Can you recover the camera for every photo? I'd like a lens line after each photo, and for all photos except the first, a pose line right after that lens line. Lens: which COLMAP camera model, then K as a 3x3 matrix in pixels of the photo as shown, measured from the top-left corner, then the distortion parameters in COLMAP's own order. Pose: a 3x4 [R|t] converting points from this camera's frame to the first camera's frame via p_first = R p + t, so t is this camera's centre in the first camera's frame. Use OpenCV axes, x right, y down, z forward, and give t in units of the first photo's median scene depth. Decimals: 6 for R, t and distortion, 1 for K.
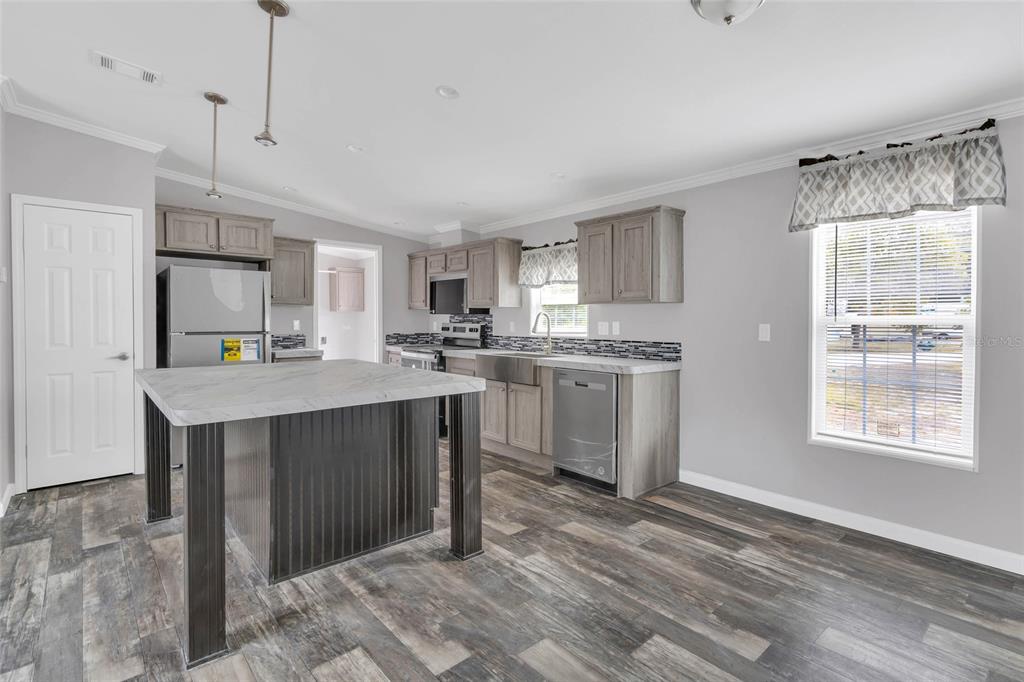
lens RADIAL K [[482.2, 0, 505.1], [0, 482.2, 334.3], [0, 0, 1]] dist [0.016921, -0.004743]
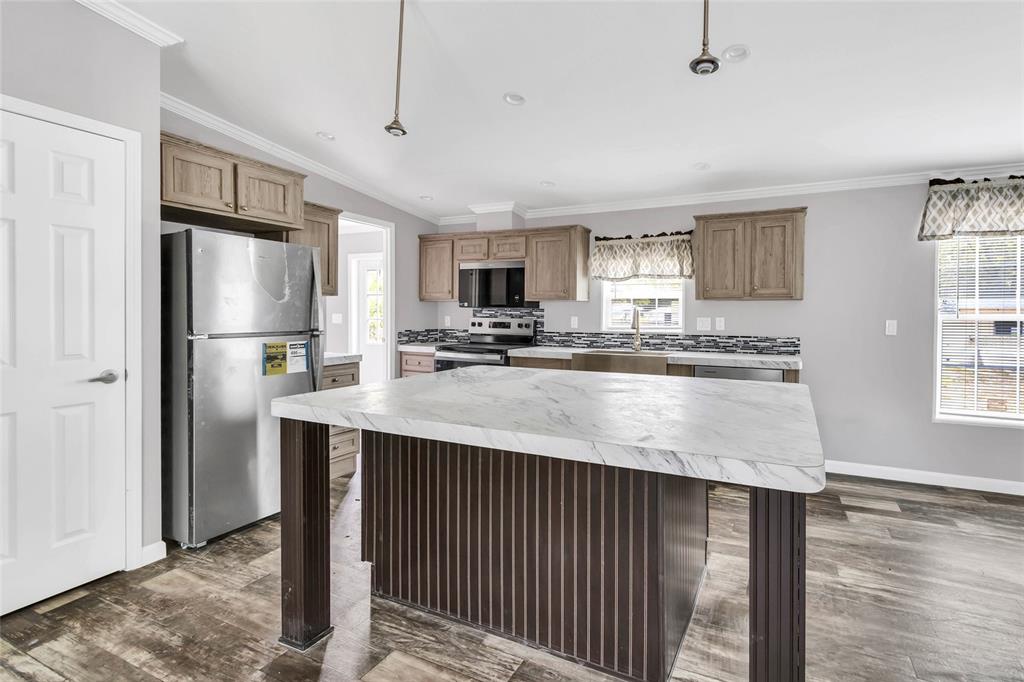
lens RADIAL K [[482.2, 0, 546.6], [0, 482.2, 320.2], [0, 0, 1]] dist [0.016921, -0.004743]
pose [[0.912672, -0.003917, 0.408674, -0.415127], [0.008871, 0.999908, -0.010226, -0.009970], [-0.408596, 0.012959, 0.912623, 0.181362]]
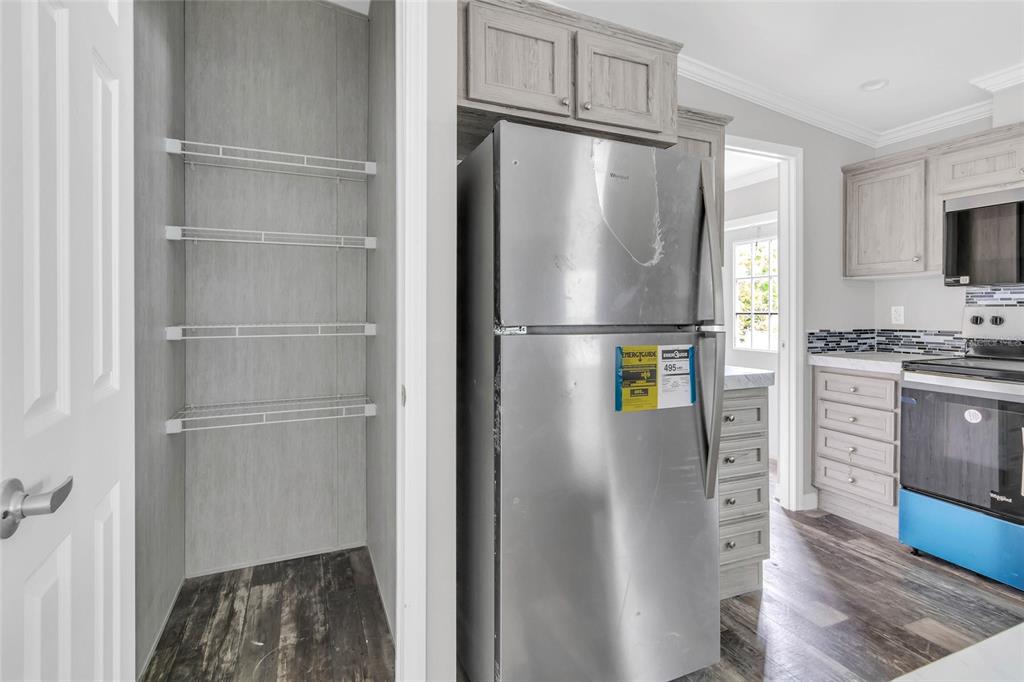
lens RADIAL K [[482.2, 0, 526.4], [0, 482.2, 306.2], [0, 0, 1]] dist [0.016921, -0.004743]
pose [[0.965439, -0.003422, -0.260605, -0.463005], [-0.007874, 0.999074, -0.042287, -0.002899], [0.260509, 0.042878, 0.964519, 0.546878]]
